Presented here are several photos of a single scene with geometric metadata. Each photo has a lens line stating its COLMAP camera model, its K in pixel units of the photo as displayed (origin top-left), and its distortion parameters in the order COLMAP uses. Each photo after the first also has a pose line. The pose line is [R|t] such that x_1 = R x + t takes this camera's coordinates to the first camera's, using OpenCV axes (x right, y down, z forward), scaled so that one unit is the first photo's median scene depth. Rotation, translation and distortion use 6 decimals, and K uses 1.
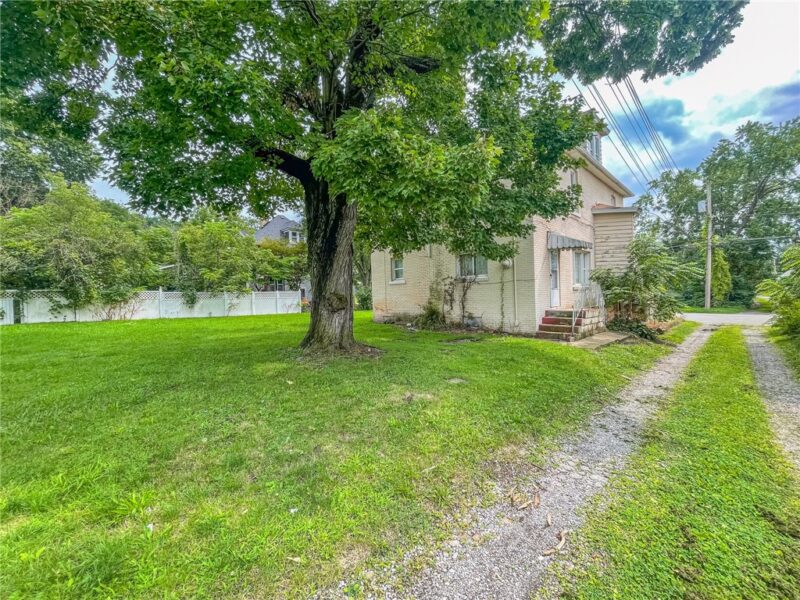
lens RADIAL K [[323.8, 0, 400.0], [0, 323.8, 300.0], [0, 0, 1]] dist [-0.000167, -0.000017]
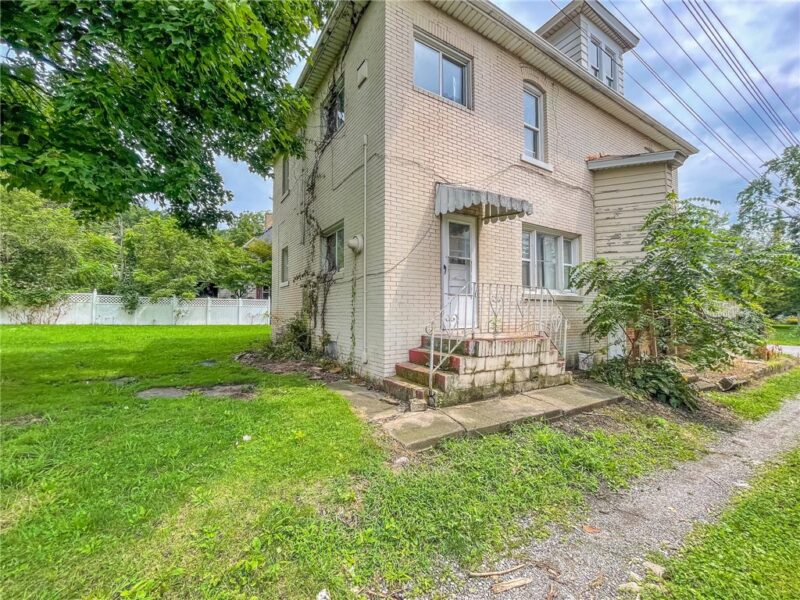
lens RADIAL K [[340.7, 0, 400.0], [0, 340.7, 300.0], [0, 0, 1]] dist [0.001605, 0.000133]
pose [[0.981544, 0.024617, -0.189644, 0.346150], [-0.032834, 0.998648, -0.040310, -0.000289], [0.188395, 0.045793, 0.981025, 0.317720]]
